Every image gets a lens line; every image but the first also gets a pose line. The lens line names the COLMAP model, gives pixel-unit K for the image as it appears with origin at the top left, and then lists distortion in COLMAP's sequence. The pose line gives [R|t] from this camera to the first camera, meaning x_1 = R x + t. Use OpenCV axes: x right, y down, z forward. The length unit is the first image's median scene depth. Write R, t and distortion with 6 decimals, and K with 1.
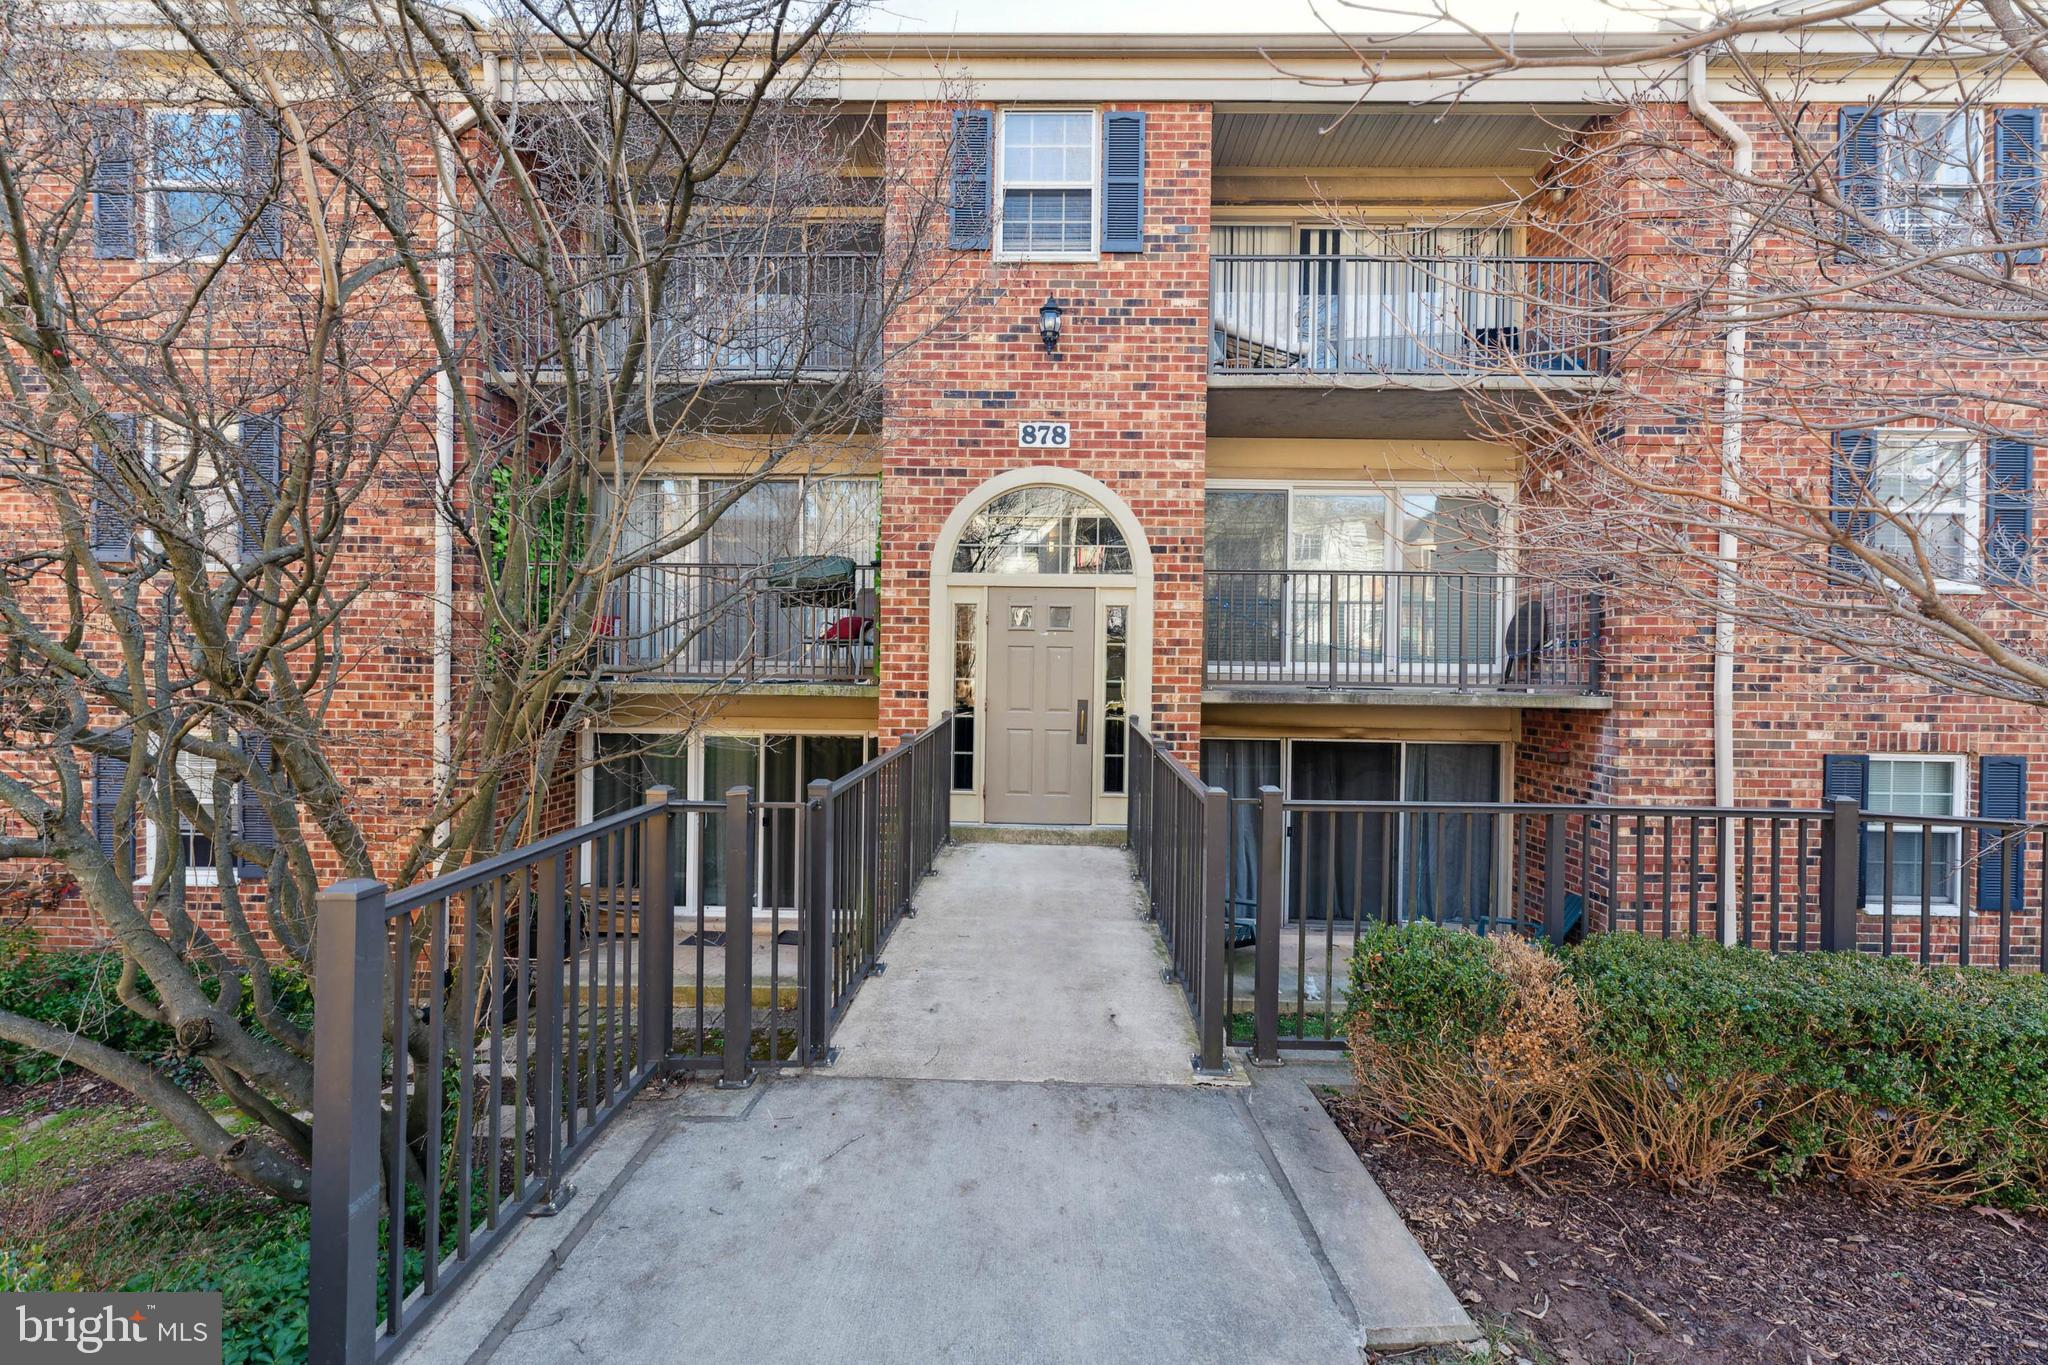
lens RADIAL K [[803.8, 0, 1020.7], [0, 803.8, 655.7], [0, 0, 1]] dist [0.001095, 0.000033]
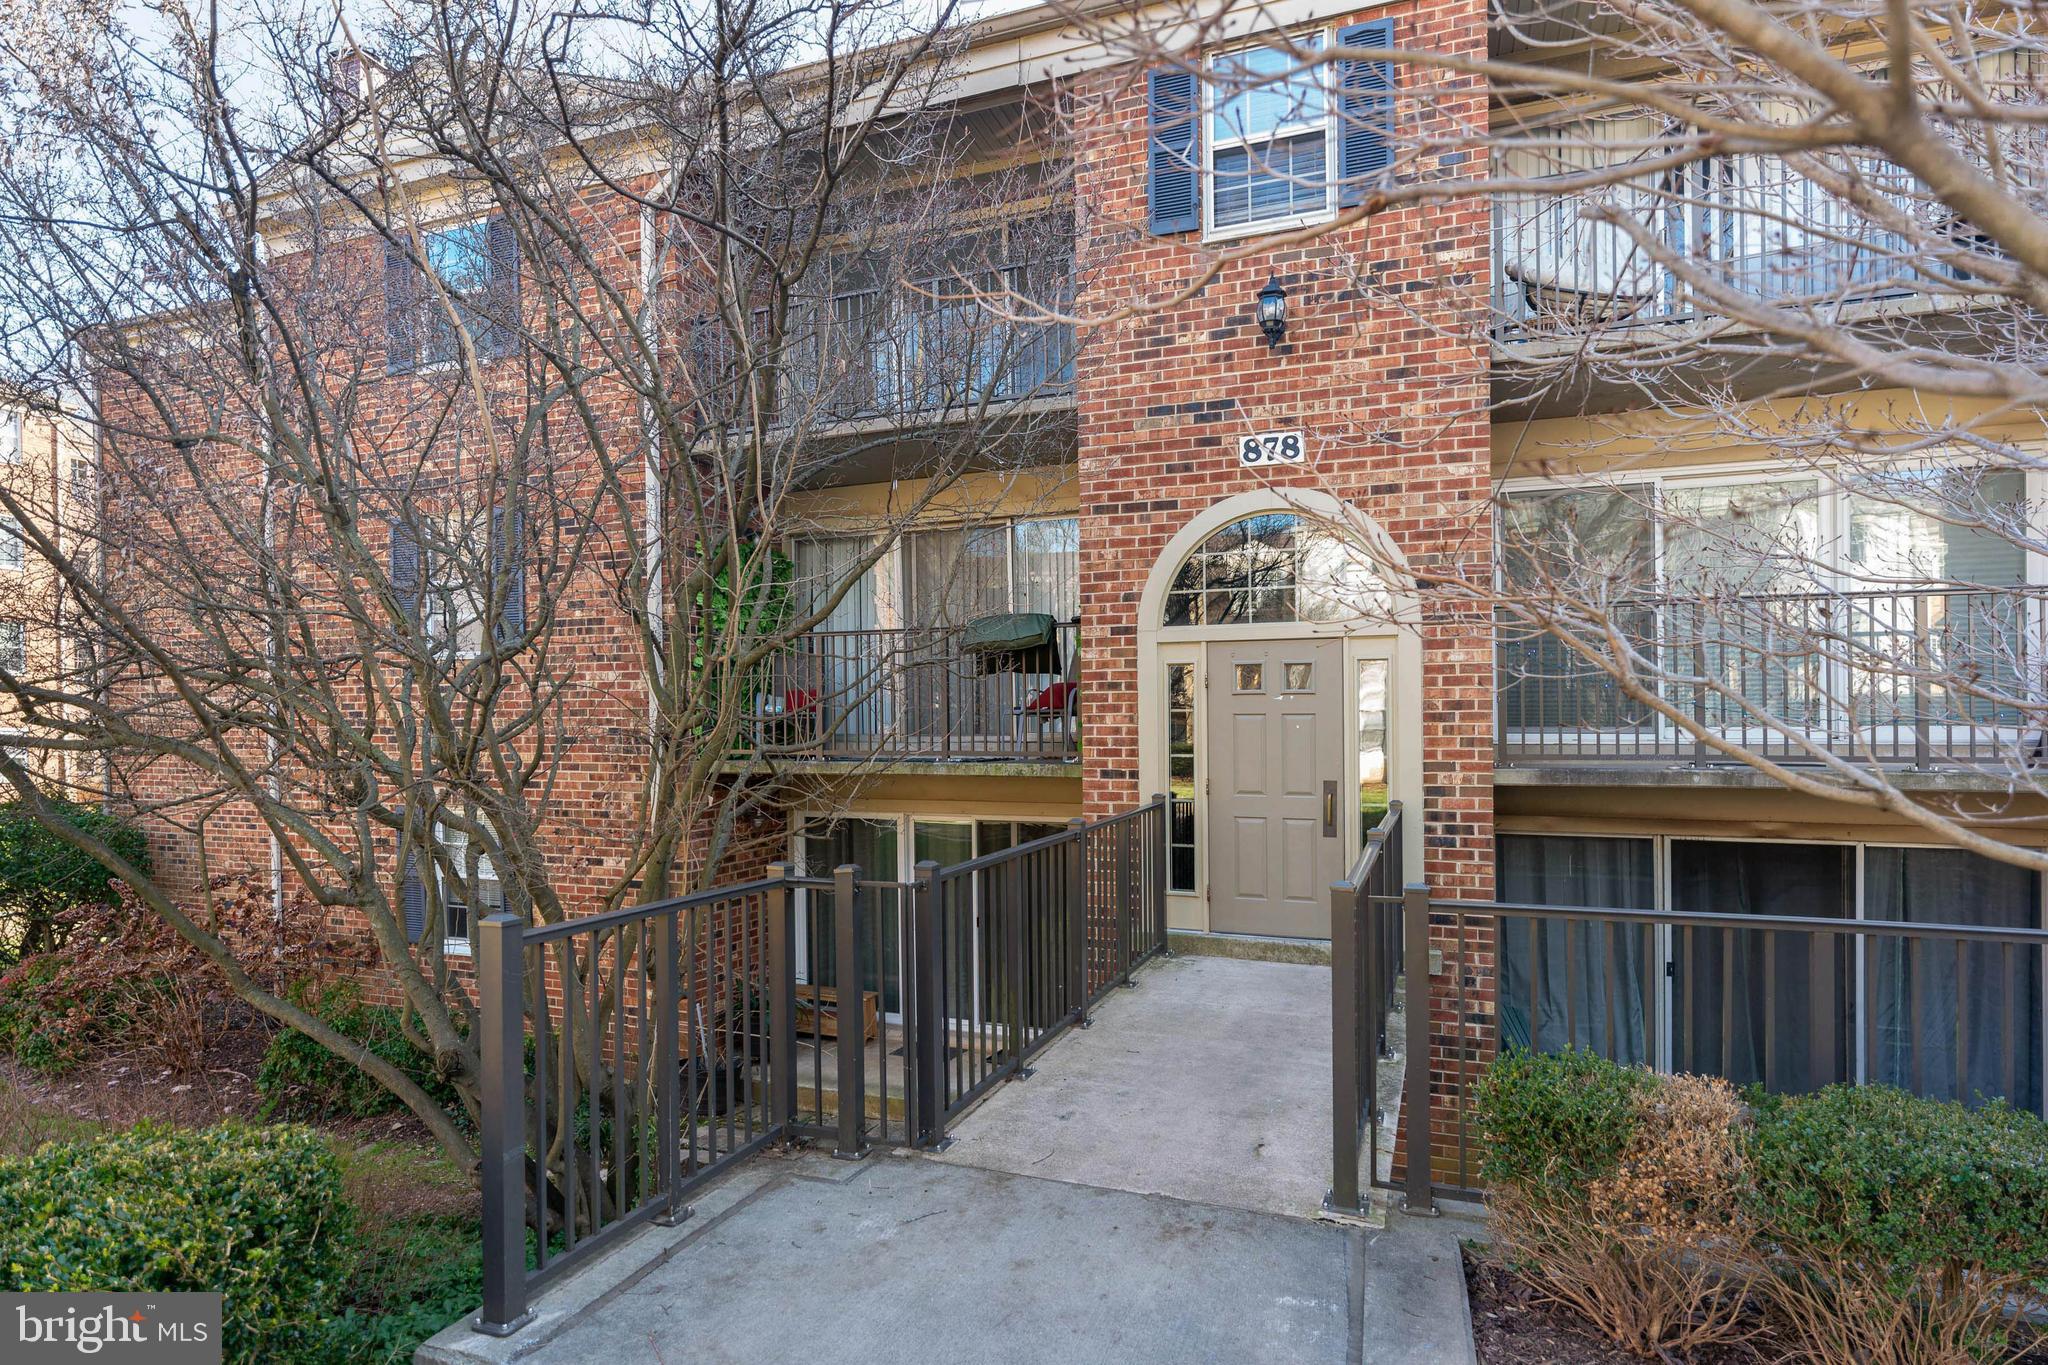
lens RADIAL K [[1101.4, 0, 1023.9], [0, 1101.4, 731.0], [0, 0, 1]] dist [-0.002338, -0.000467]
pose [[0.939222, -0.015170, -0.342976, 0.169006], [0.017906, 0.999828, 0.004811, -0.004272], [0.342844, -0.010660, 0.939332, -0.114160]]
